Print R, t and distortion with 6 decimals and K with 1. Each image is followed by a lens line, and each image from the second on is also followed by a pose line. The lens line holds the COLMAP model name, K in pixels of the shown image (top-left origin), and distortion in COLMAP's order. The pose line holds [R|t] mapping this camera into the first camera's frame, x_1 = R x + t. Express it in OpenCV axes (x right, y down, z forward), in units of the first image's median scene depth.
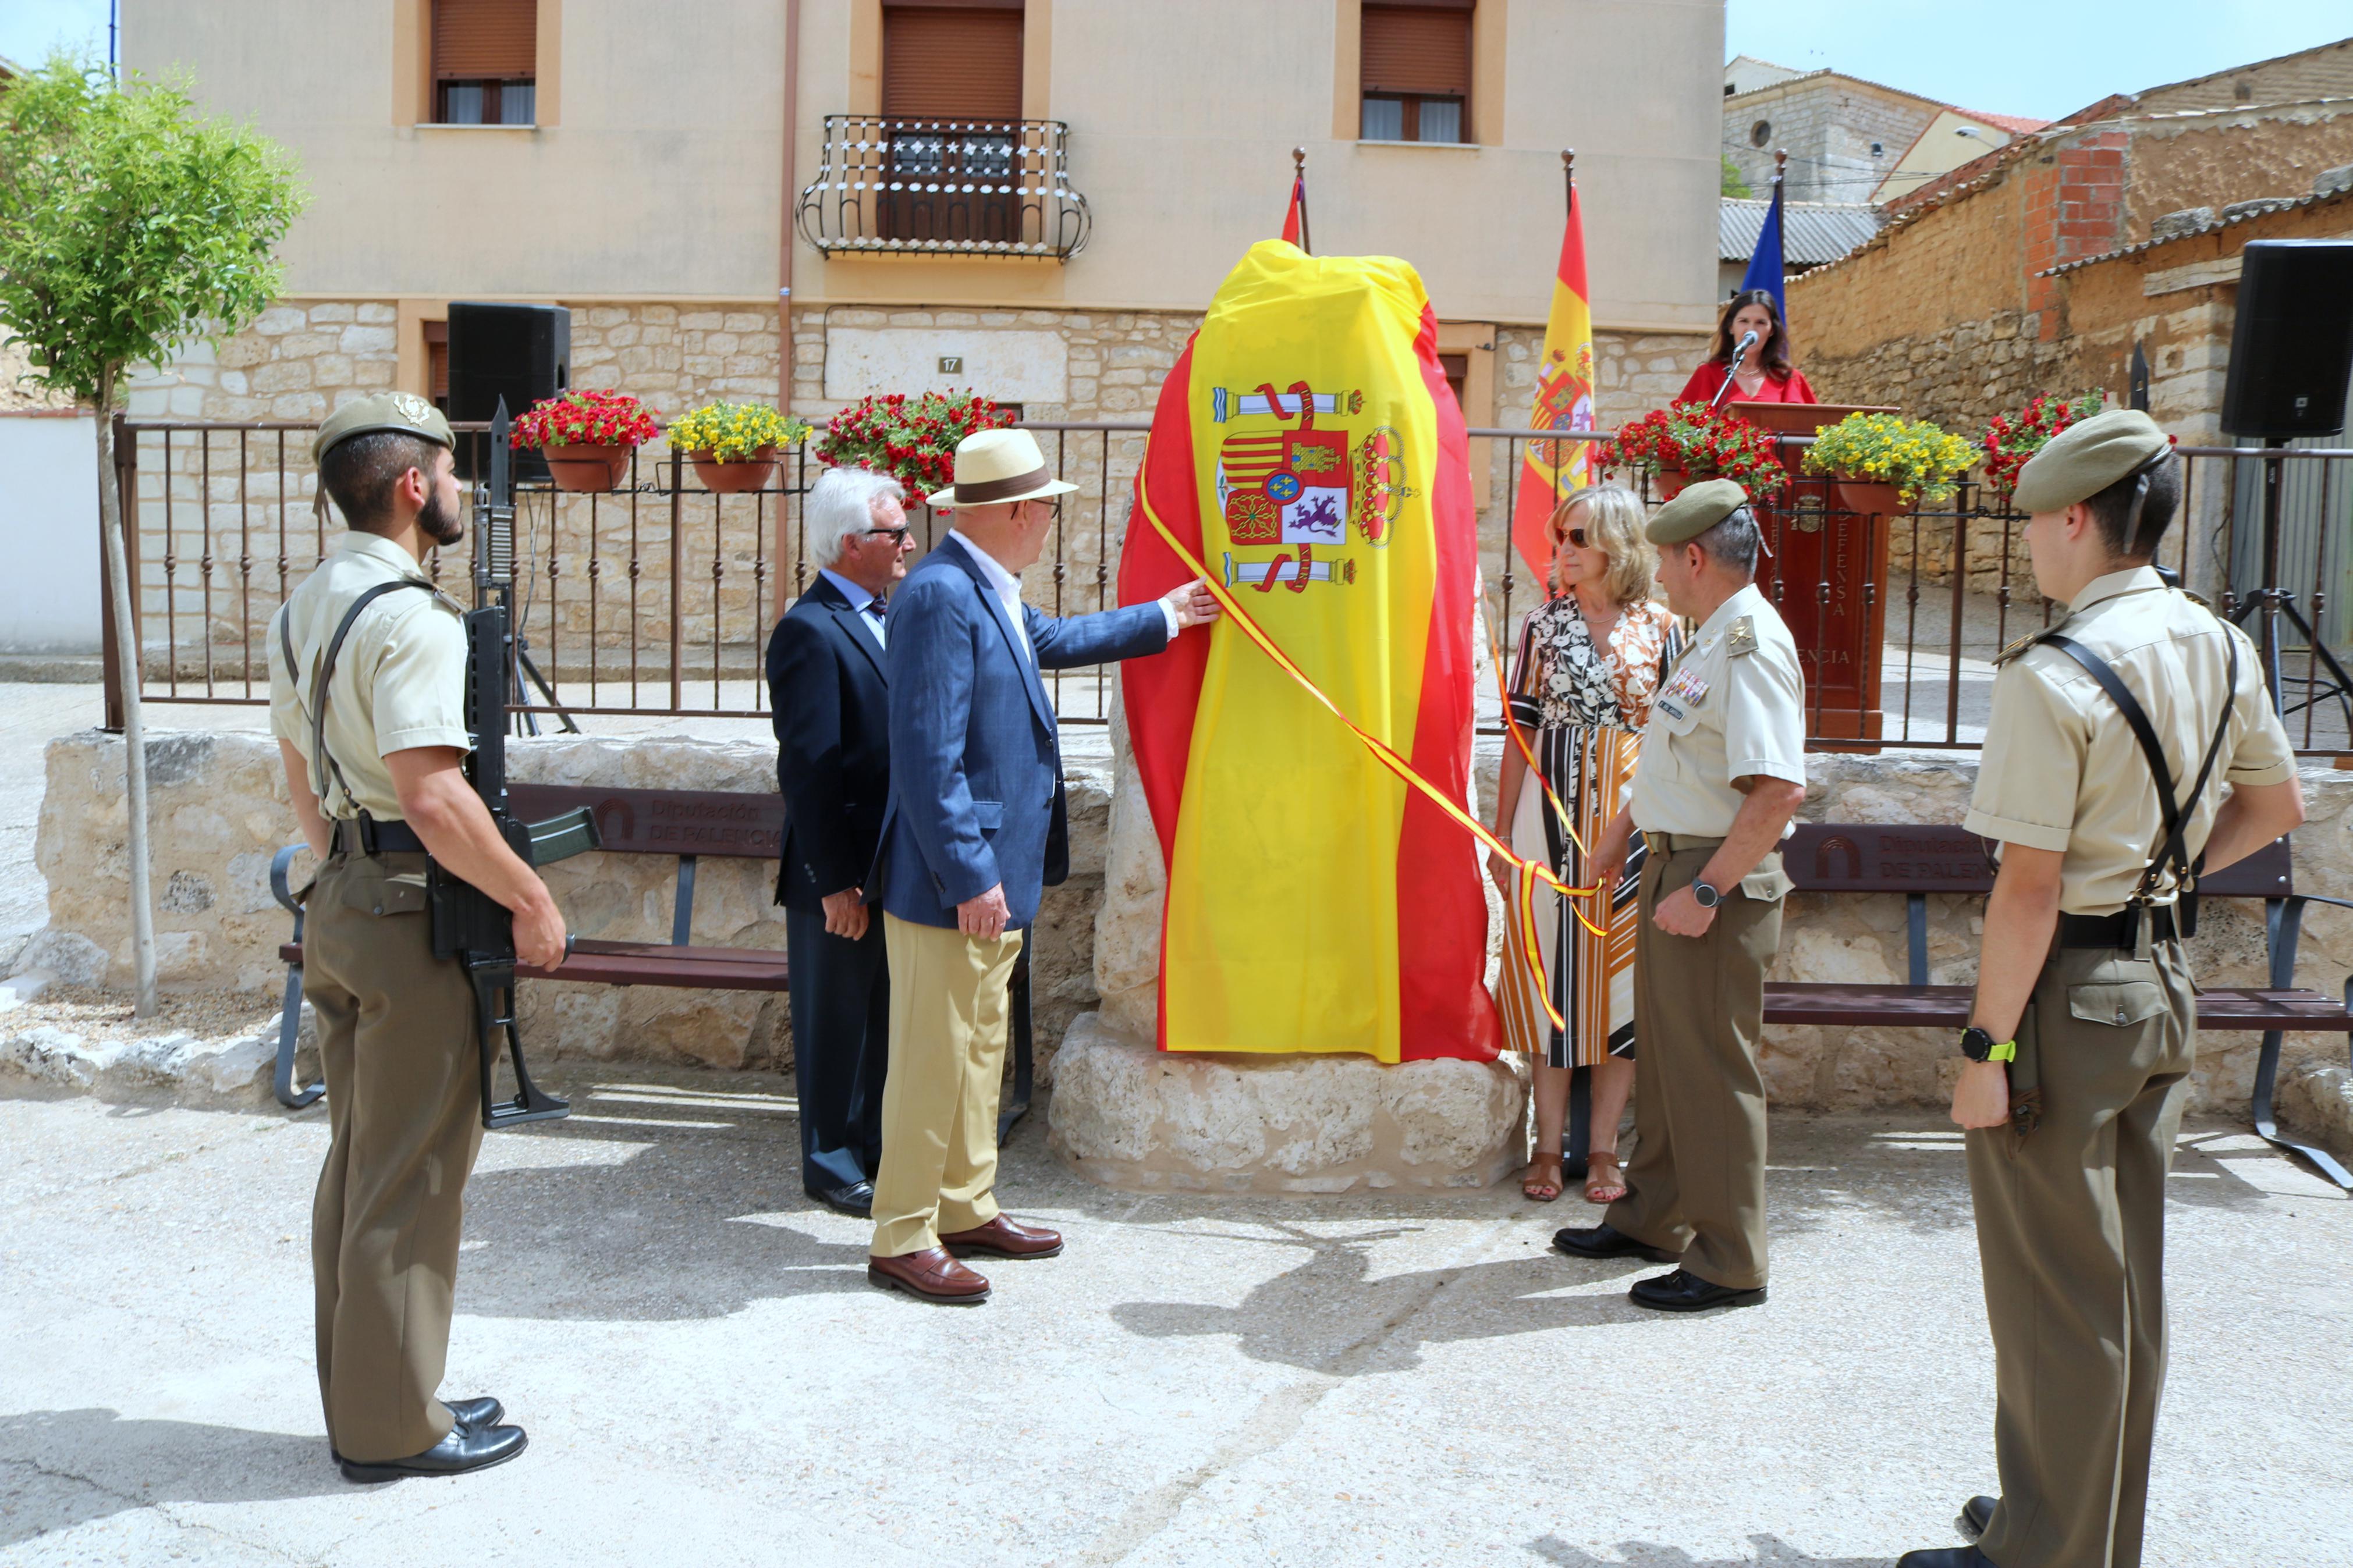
lens RADIAL K [[1952.7, 0, 1168.1], [0, 1952.7, 816.2], [0, 0, 1]] dist [-0.154909, 0.133943]
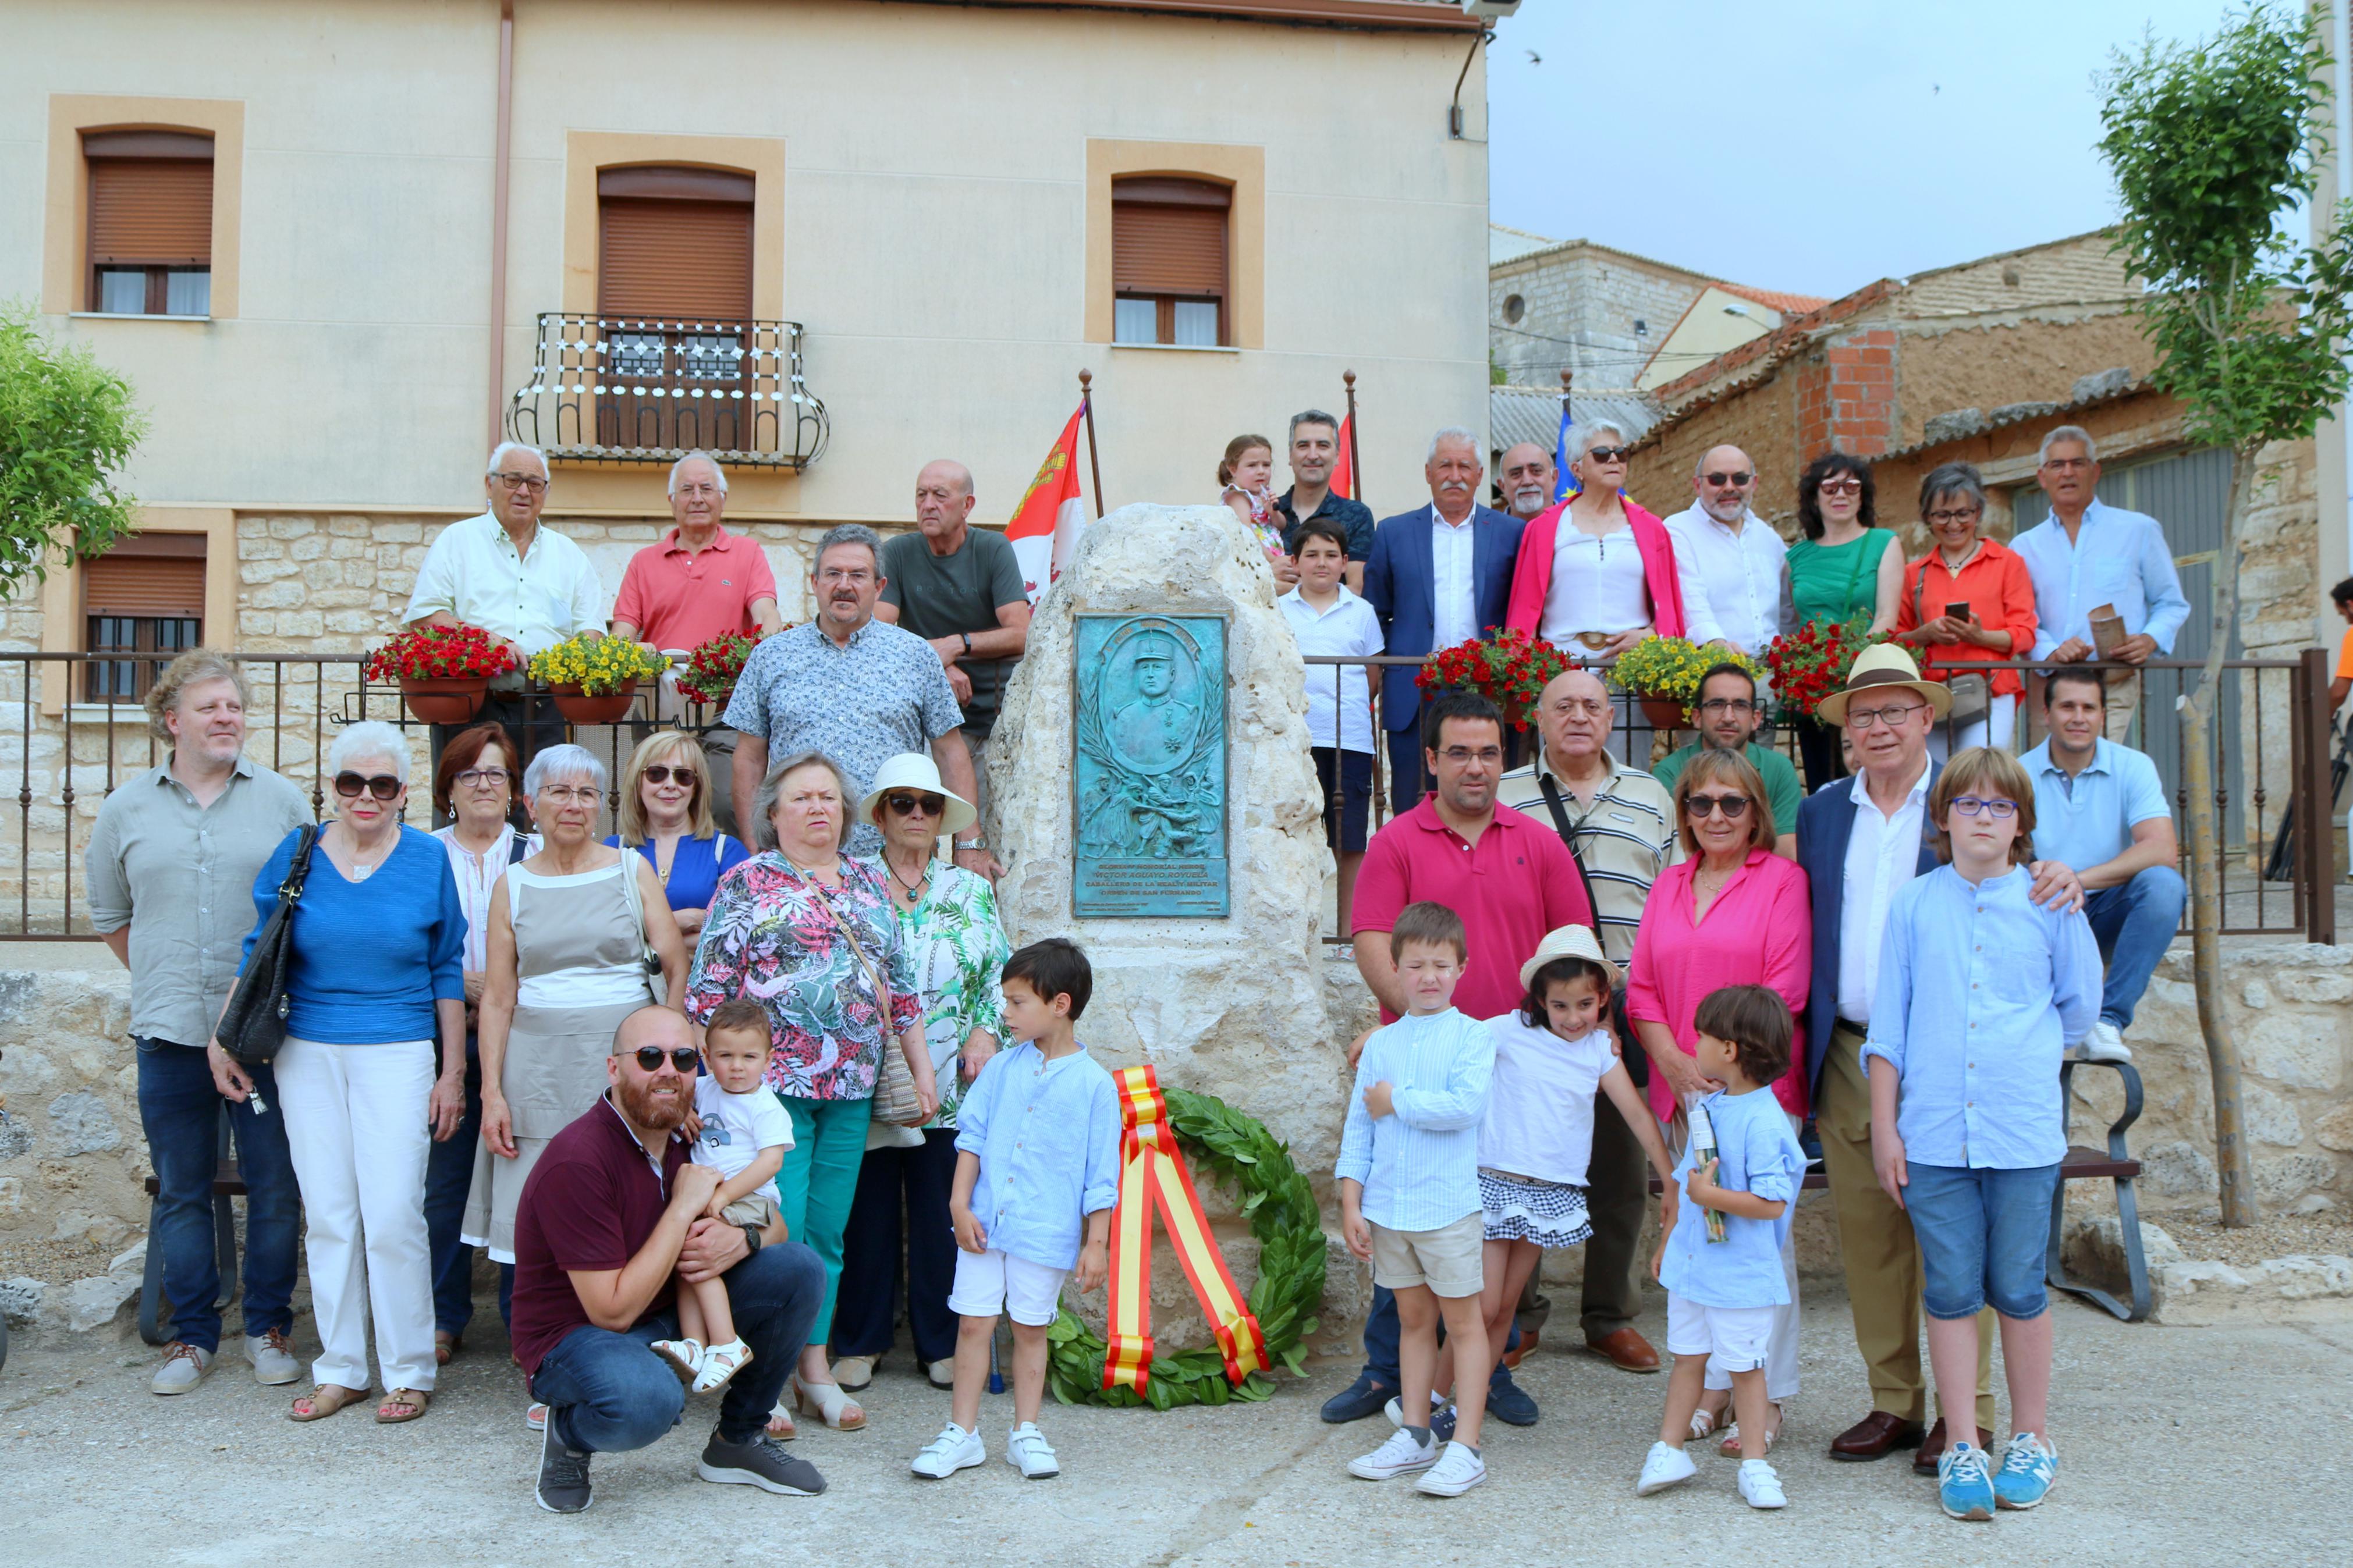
lens RADIAL K [[2313.6, 0, 1157.6], [0, 2313.6, 801.1], [0, 0, 1]] dist [-0.078394, 0.000000]
pose [[0.990424, -0.015973, 0.137130, -0.039178], [0.033304, 0.991593, -0.125037, 0.014567], [-0.133980, 0.128407, 0.982630, -0.095032]]
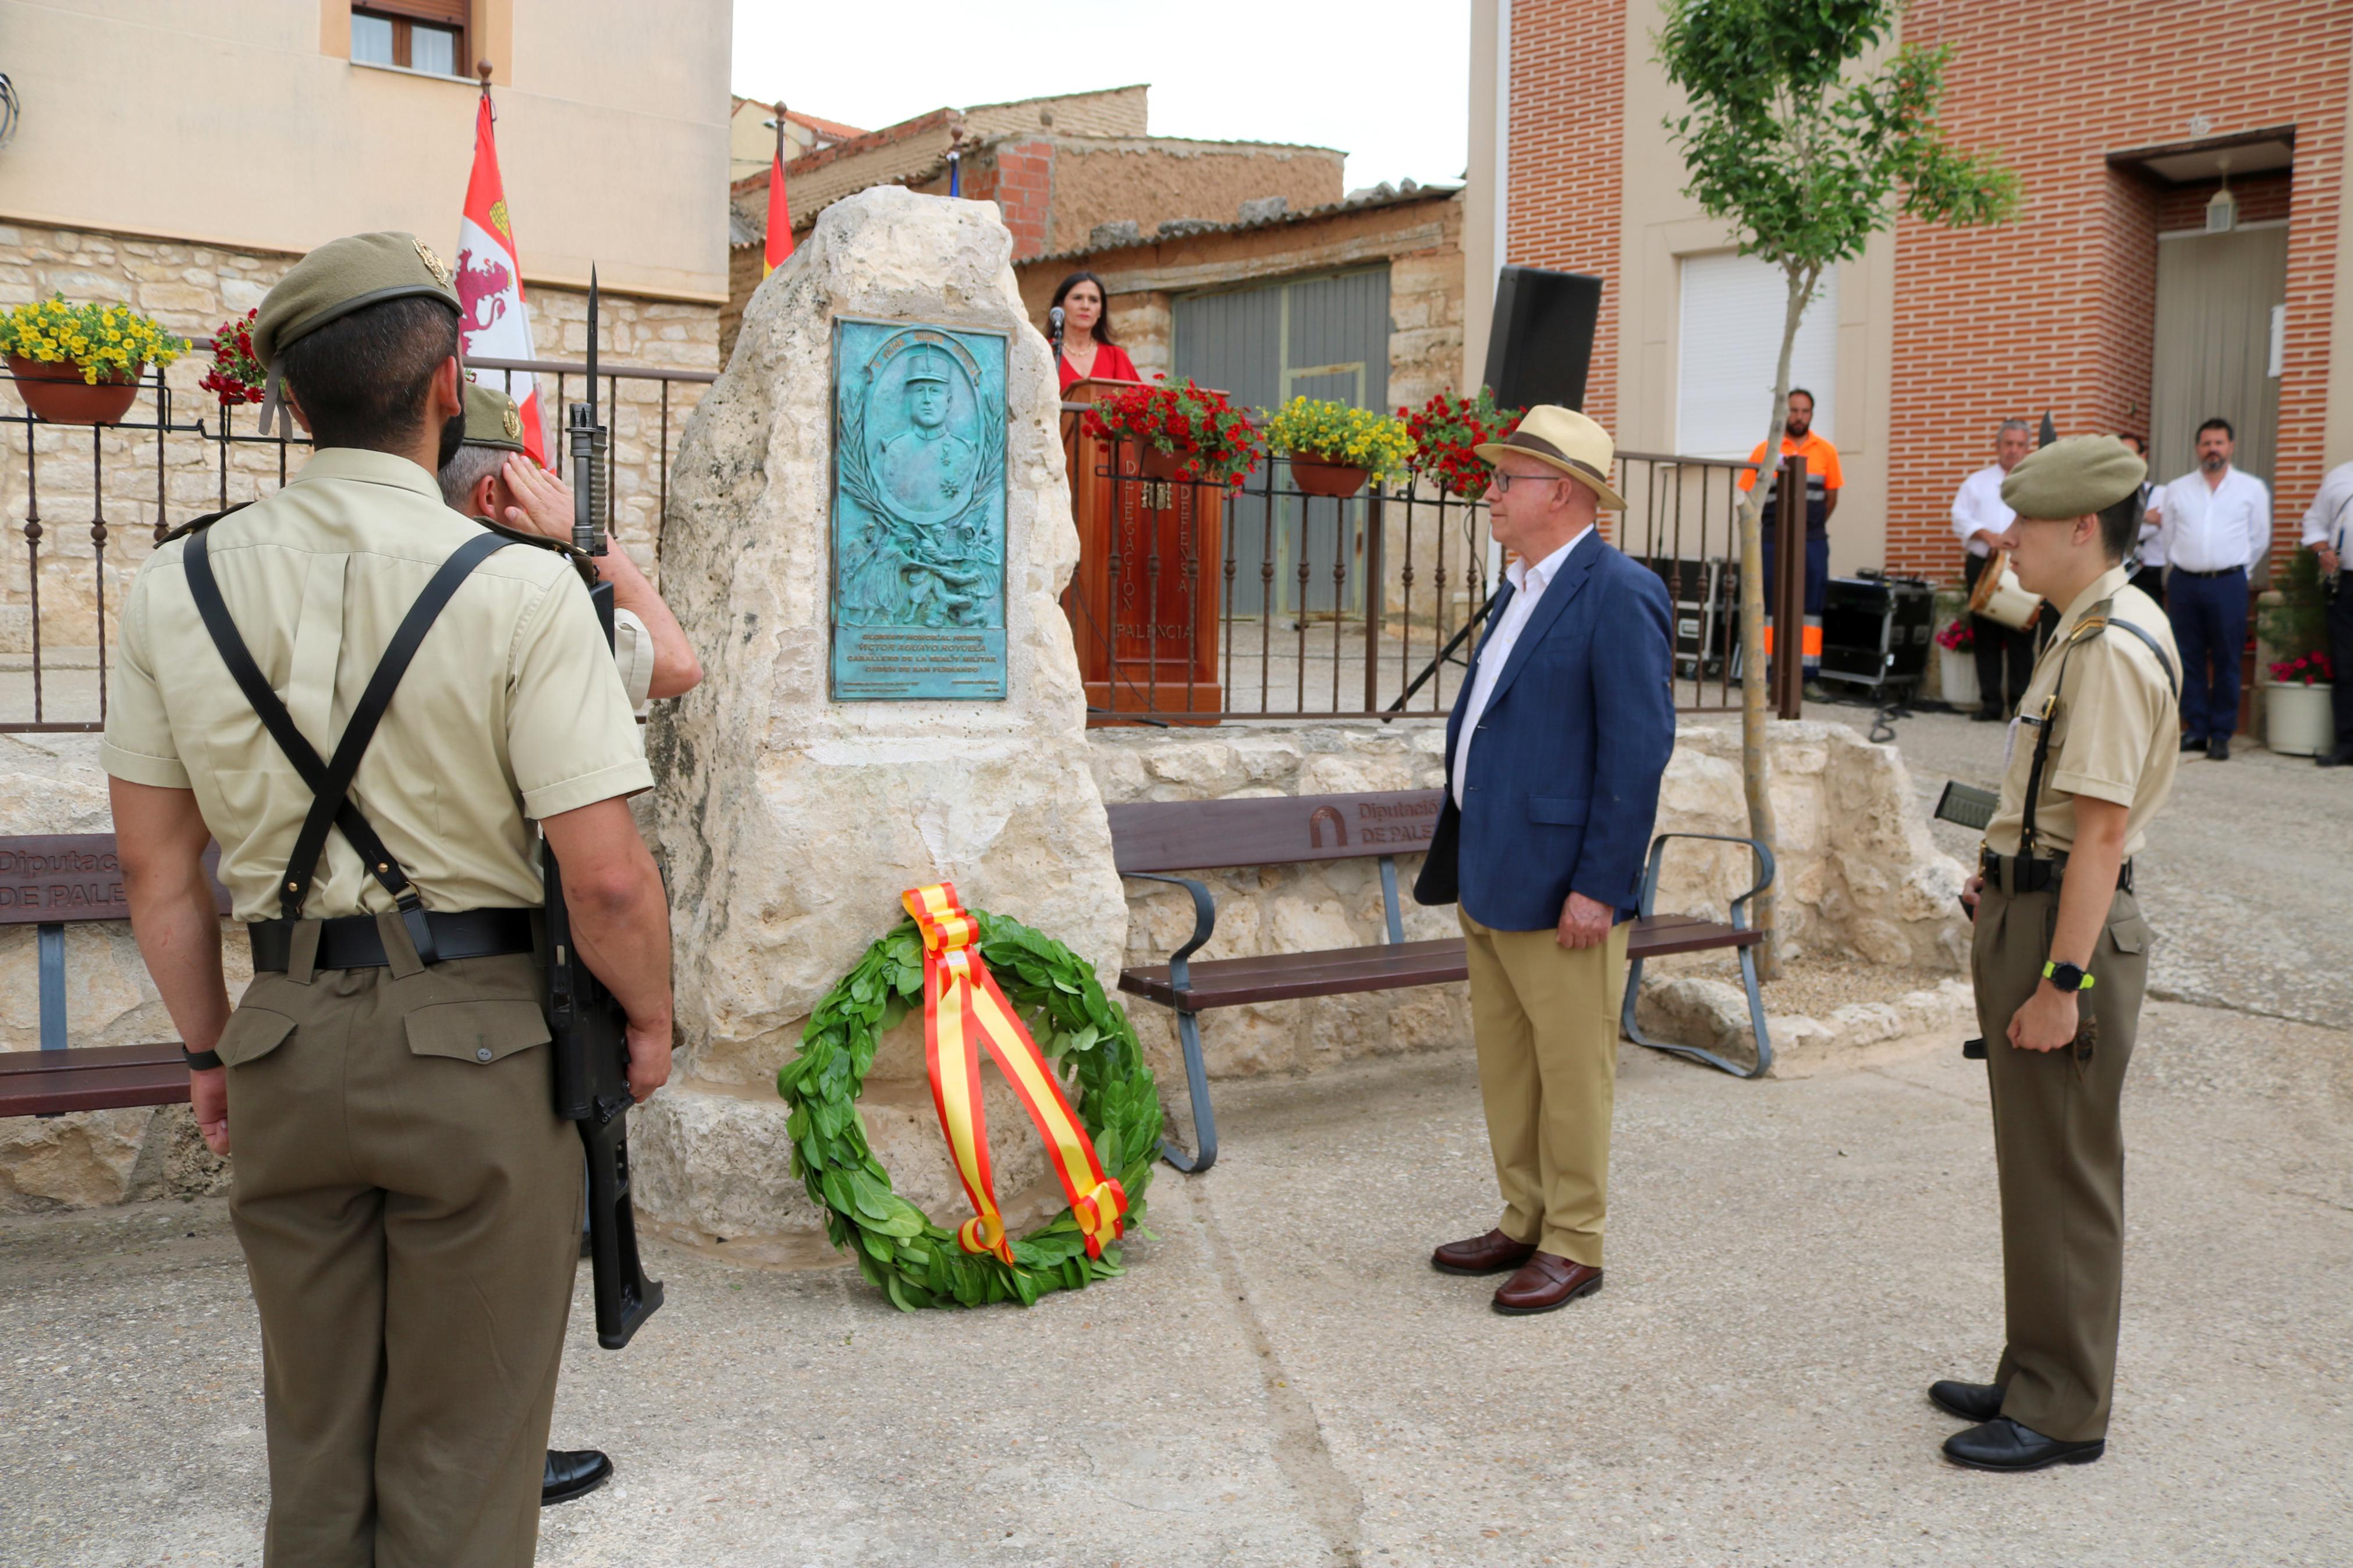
lens RADIAL K [[1952.7, 0, 1149.1], [0, 1952.7, 813.9], [0, 0, 1]] dist [-0.154909, 0.133943]
pose [[0.814908, -0.059026, 0.576577, -0.126758], [0.051829, 0.998237, 0.028941, -0.007858], [-0.577268, 0.006299, 0.816530, 0.073672]]
